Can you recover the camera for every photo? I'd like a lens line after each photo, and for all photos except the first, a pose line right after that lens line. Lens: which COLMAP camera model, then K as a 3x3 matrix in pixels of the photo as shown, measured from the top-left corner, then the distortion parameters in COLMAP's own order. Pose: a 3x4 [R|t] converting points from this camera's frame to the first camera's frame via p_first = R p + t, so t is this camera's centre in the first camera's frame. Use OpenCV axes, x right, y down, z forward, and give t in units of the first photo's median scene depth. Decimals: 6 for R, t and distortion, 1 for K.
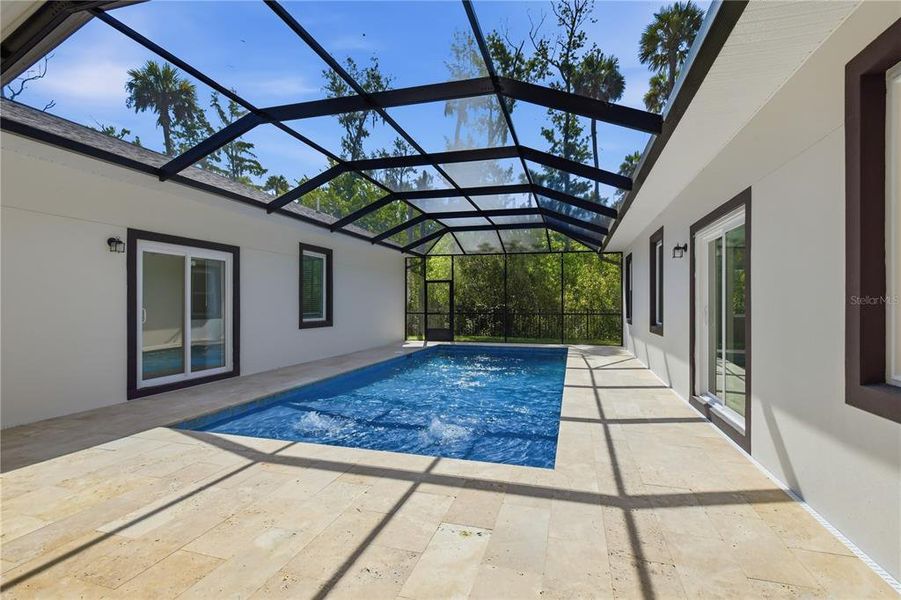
lens RADIAL K [[395.7, 0, 471.1], [0, 395.7, 299.9], [0, 0, 1]] dist [-0.003461, -0.002757]
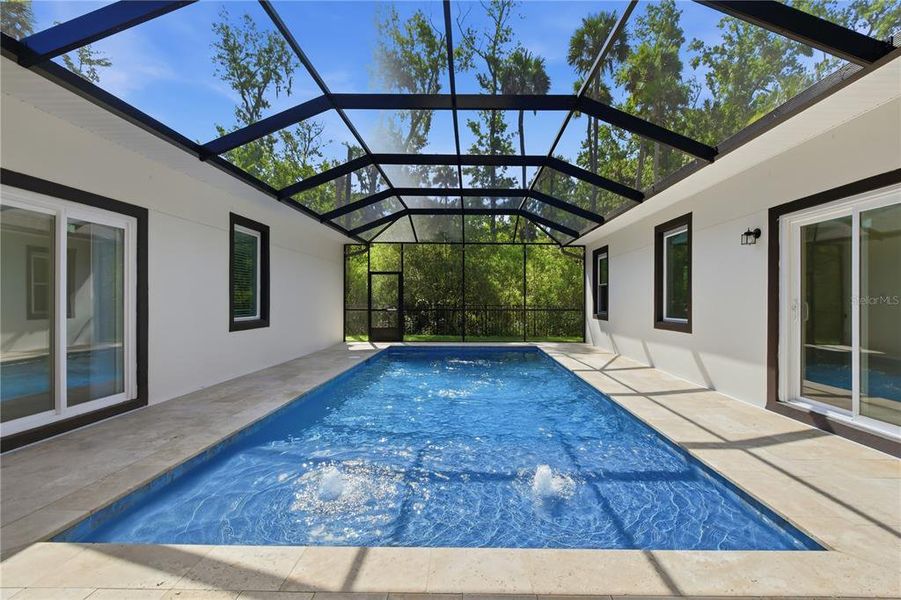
lens RADIAL K [[395.7, 0, 471.4], [0, 395.7, 297.1], [0, 0, 1]] dist [-0.003461, -0.002757]
pose [[0.968641, 0.003913, 0.248432, -0.111829], [-0.004266, 0.999991, 0.000882, 0.004641], [-0.248426, -0.001915, 0.968649, 0.112726]]
